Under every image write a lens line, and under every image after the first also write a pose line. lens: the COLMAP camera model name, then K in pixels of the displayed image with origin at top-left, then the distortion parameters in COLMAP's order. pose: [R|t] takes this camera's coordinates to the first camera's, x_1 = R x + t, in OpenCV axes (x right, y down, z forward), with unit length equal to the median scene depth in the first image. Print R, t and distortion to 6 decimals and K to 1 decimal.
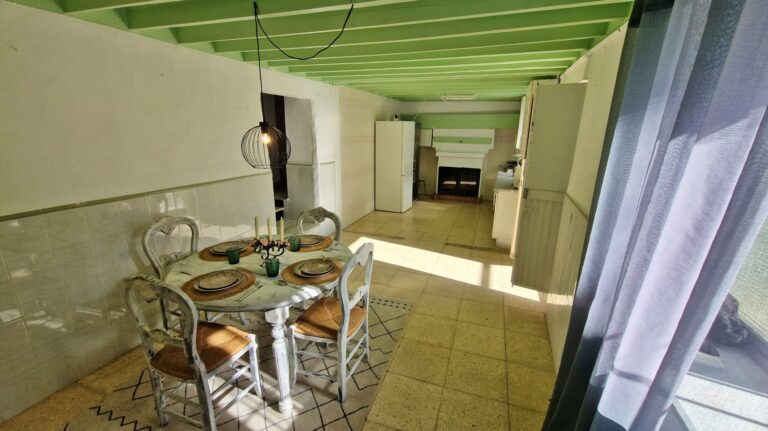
lens RADIAL K [[311.5, 0, 385.8], [0, 311.5, 211.2], [0, 0, 1]] dist [0.000184, -0.000266]
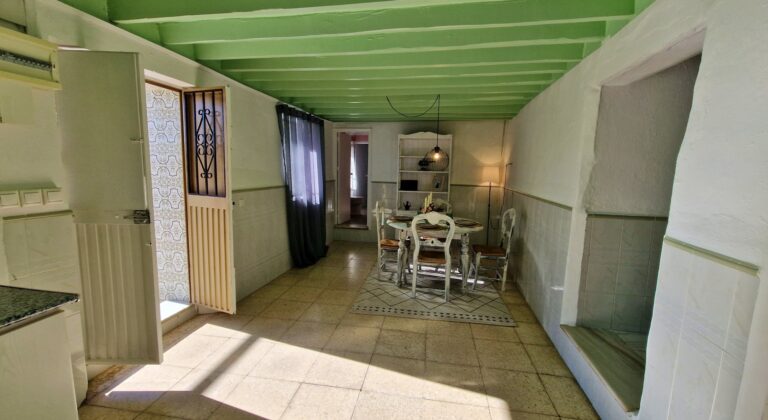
lens RADIAL K [[314.6, 0, 386.8], [0, 314.6, 204.4], [0, 0, 1]] dist [0.000440, -0.000087]
pose [[-0.982889, -0.019021, -0.183215, 0.102629], [-0.084503, 0.930373, 0.356742, -0.249974], [0.163673, 0.366120, -0.916061, 1.137686]]
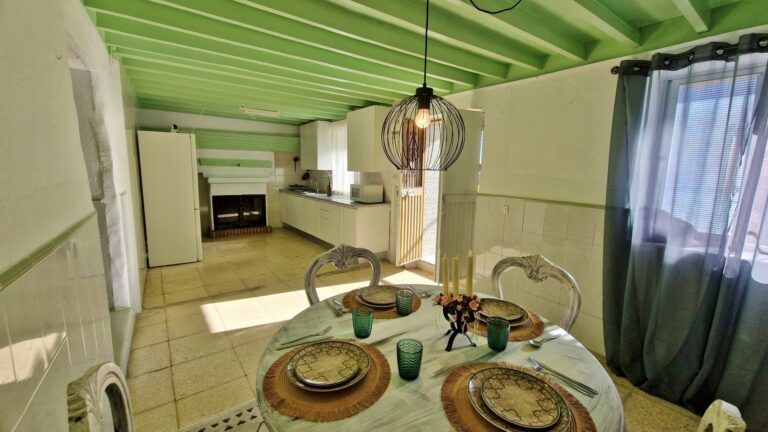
lens RADIAL K [[311.5, 0, 385.8], [0, 311.5, 211.7], [0, 0, 1]] dist [0.000184, -0.000266]
pose [[0.564225, -0.116385, 0.817377, -0.365924], [0.194332, 0.980920, 0.005526, -0.035730], [-0.802425, 0.155725, 0.576077, 0.308025]]
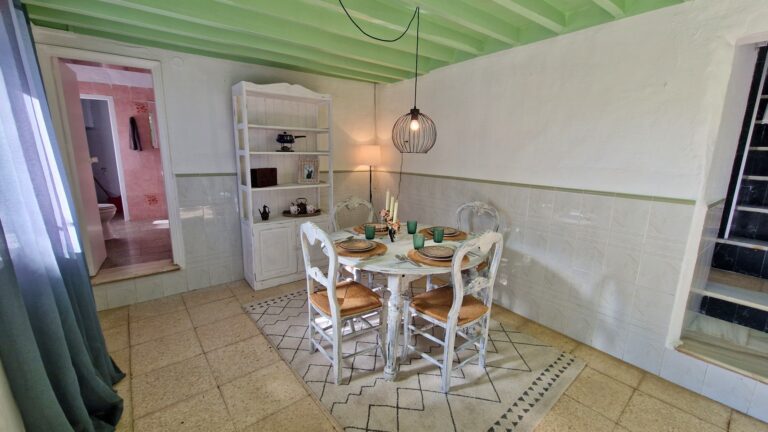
lens RADIAL K [[311.5, 0, 385.8], [0, 311.5, 211.7], [0, 0, 1]] dist [0.000184, -0.000266]
pose [[-0.522424, 0.136820, -0.841637, 0.238356], [-0.241192, 0.923021, 0.299764, -0.104897], [0.817862, 0.359600, -0.449209, 0.608355]]
